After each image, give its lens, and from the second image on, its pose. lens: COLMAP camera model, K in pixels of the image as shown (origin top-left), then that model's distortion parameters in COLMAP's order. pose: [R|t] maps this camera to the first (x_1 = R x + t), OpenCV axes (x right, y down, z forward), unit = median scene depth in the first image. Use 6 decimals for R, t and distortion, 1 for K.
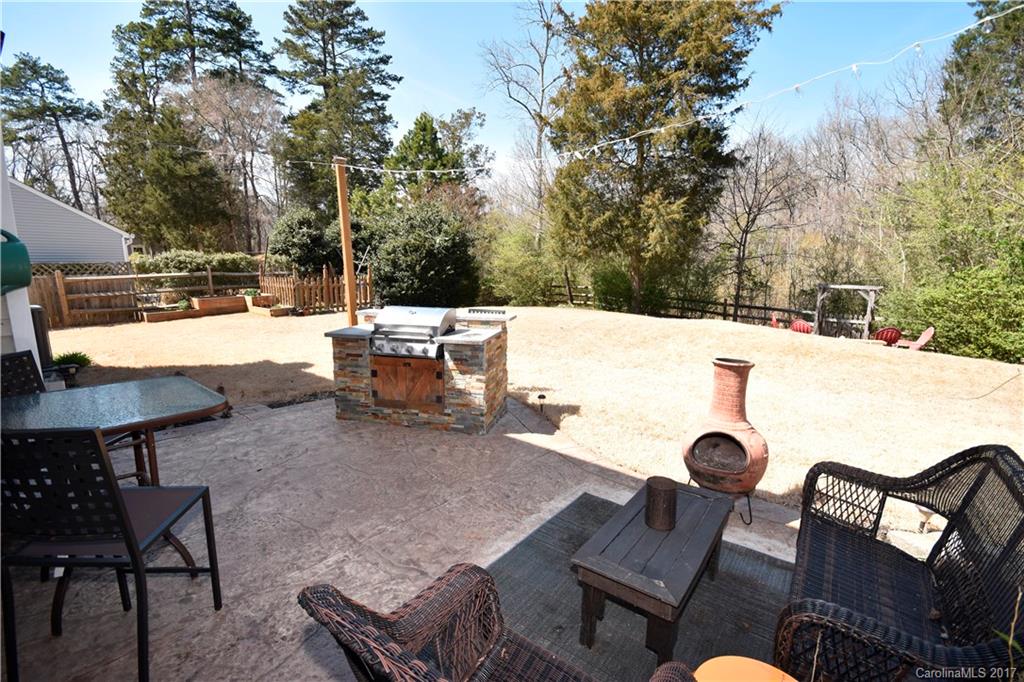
lens RADIAL K [[462.1, 0, 513.0], [0, 462.1, 340.4], [0, 0, 1]] dist [0.000180, -0.001157]
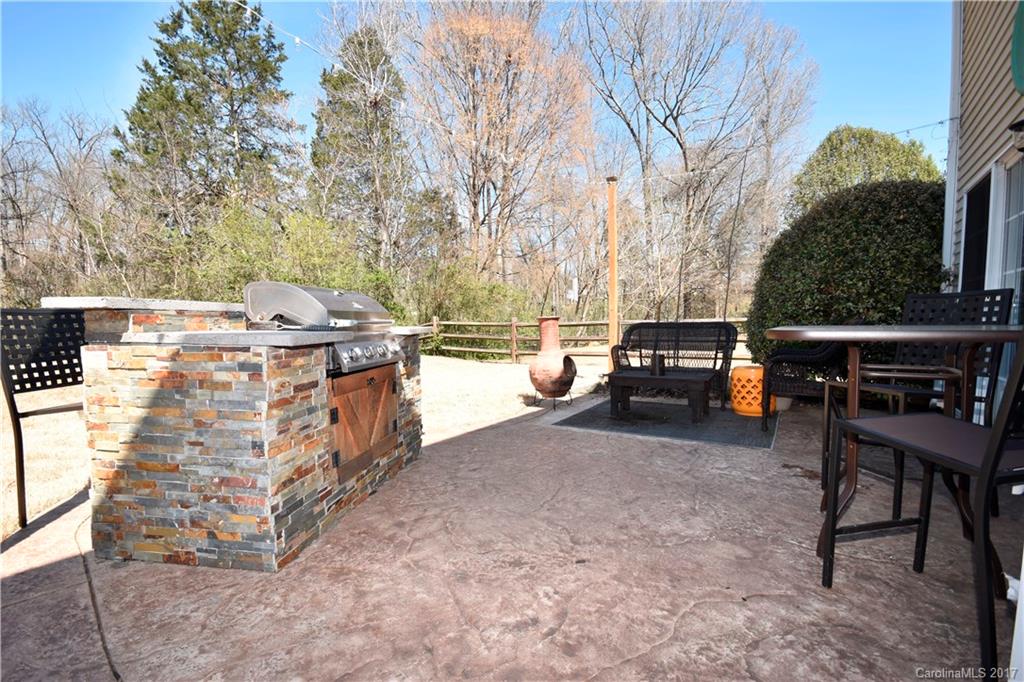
lens RADIAL K [[462.1, 0, 512.9], [0, 462.1, 340.9], [0, 0, 1]] dist [0.000180, -0.001157]
pose [[-0.101176, -0.055118, 0.993341, -0.825968], [0.165852, 0.983558, 0.071468, -0.008841], [-0.980947, 0.171978, -0.090371, 0.884007]]
